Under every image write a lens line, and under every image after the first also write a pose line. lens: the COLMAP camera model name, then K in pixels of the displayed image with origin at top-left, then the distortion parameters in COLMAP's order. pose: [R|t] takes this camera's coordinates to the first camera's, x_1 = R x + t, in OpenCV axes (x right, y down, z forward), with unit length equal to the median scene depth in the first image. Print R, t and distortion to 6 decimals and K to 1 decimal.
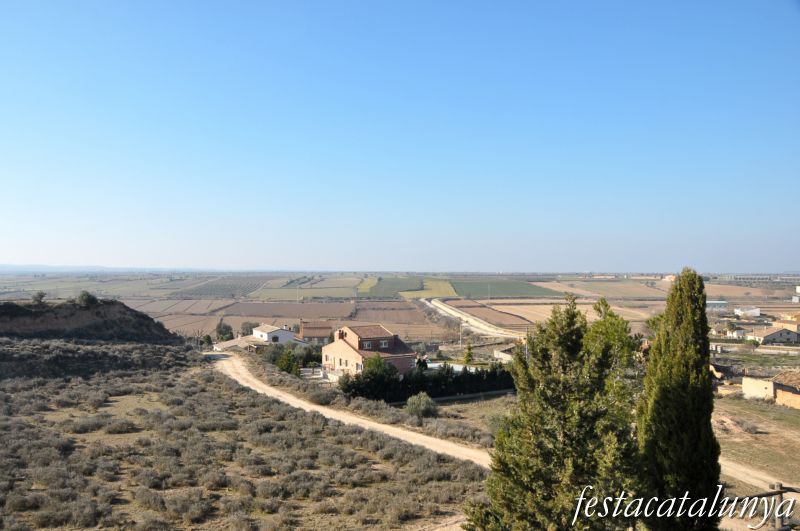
lens RADIAL K [[612.8, 0, 400.0], [0, 612.8, 265.5], [0, 0, 1]] dist [-0.109501, 0.087098]
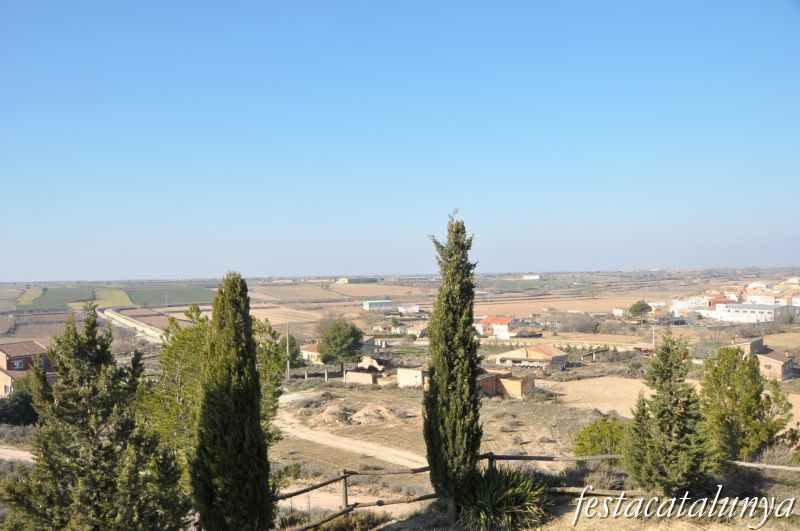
lens RADIAL K [[599.9, 0, 408.8], [0, 599.9, 265.7], [0, 0, 1]] dist [-0.107587, 0.061118]
pose [[0.899237, -0.016363, 0.437156, 0.100482], [0.020079, 0.999791, -0.003880, 0.001111], [-0.437001, 0.012266, 0.899378, -0.010739]]
